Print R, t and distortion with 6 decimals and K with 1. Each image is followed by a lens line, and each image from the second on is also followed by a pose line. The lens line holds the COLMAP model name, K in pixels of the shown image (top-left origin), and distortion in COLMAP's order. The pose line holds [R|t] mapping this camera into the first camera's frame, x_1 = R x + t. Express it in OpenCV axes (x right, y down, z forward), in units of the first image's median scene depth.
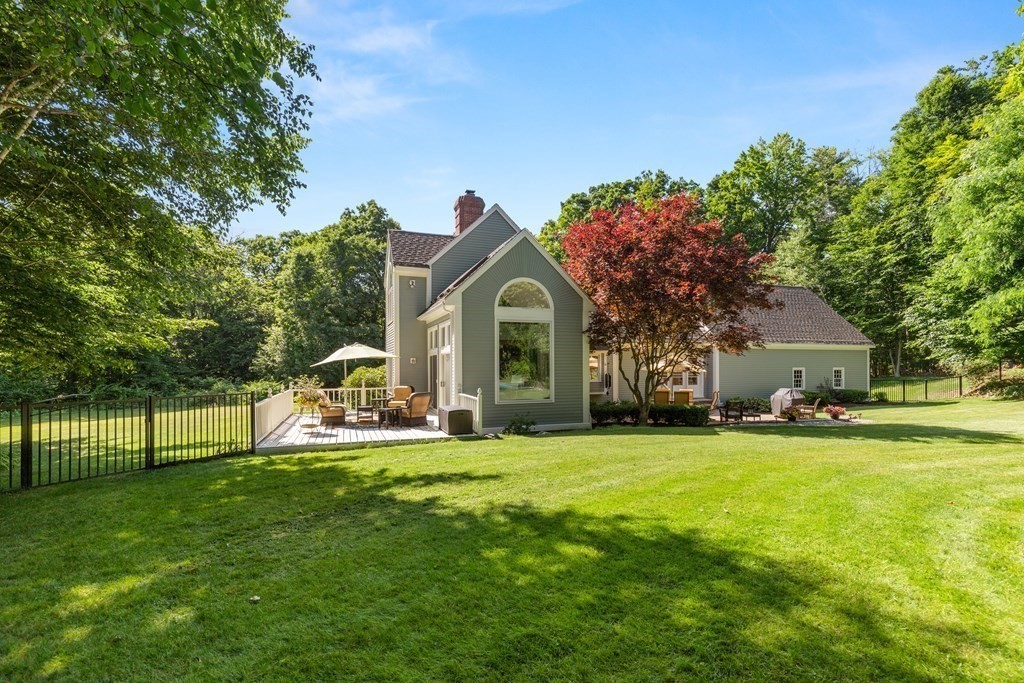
lens RADIAL K [[468.9, 0, 512.8], [0, 468.9, 359.7], [0, 0, 1]] dist [0.005858, -0.000571]
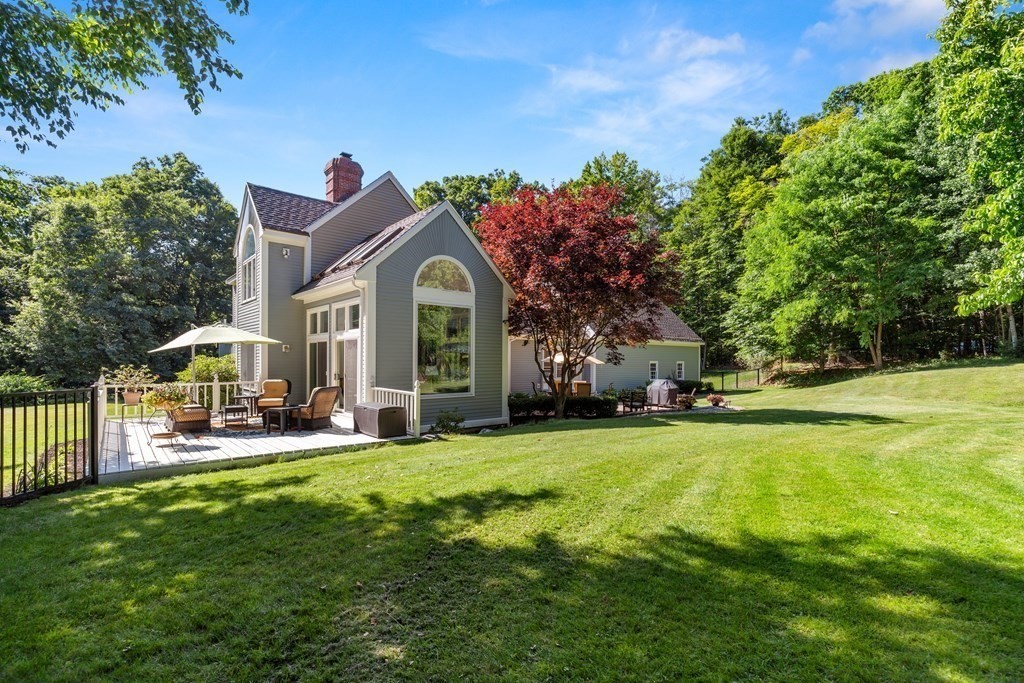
lens RADIAL K [[466.3, 0, 511.4], [0, 466.3, 353.2], [0, 0, 1]] dist [0.004666, 0.000026]
pose [[0.934454, 0.013467, 0.355829, -0.107221], [-0.013121, 0.999908, -0.003384, 0.006744], [-0.355842, -0.001507, 0.934545, 0.085569]]
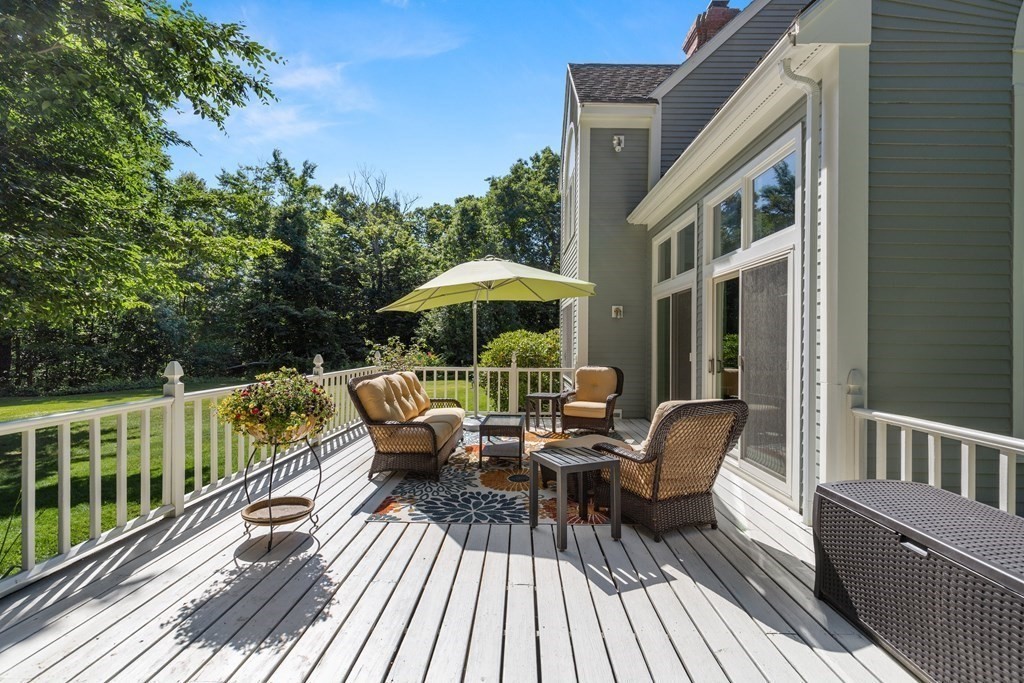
lens RADIAL K [[459.0, 0, 512.0], [0, 459.0, 341.5], [0, 0, 1]] dist [0.000930, 0.000013]
pose [[0.933309, 0.016455, -0.358697, -0.116816], [-0.014157, 0.999859, 0.009033, 0.022638], [0.358795, -0.003353, 0.933410, 0.431749]]
